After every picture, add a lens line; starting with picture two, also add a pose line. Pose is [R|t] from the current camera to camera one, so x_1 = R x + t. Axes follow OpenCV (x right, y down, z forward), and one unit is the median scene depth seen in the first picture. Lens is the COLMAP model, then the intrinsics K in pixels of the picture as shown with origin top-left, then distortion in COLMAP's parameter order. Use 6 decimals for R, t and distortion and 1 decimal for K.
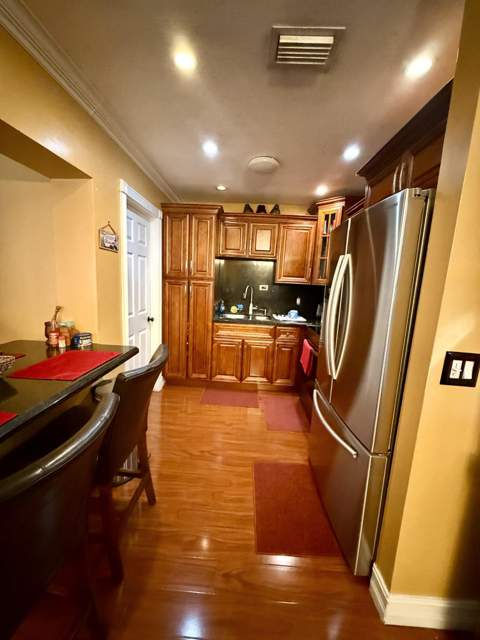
lens RADIAL K [[256.2, 0, 237.8], [0, 256.2, 320.5], [0, 0, 1]] dist [0.001251, 0.000178]
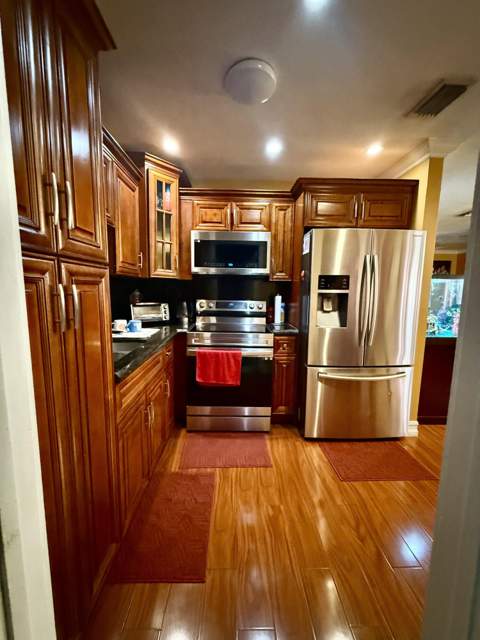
lens RADIAL K [[256.2, 0, 237.8], [0, 256.2, 318.8], [0, 0, 1]] dist [0.001251, 0.000178]
pose [[-0.066190, -0.165880, 0.983922, -0.674255], [0.131898, 0.975977, 0.173414, -0.192334], [-0.989051, 0.141256, -0.042720, 1.267385]]
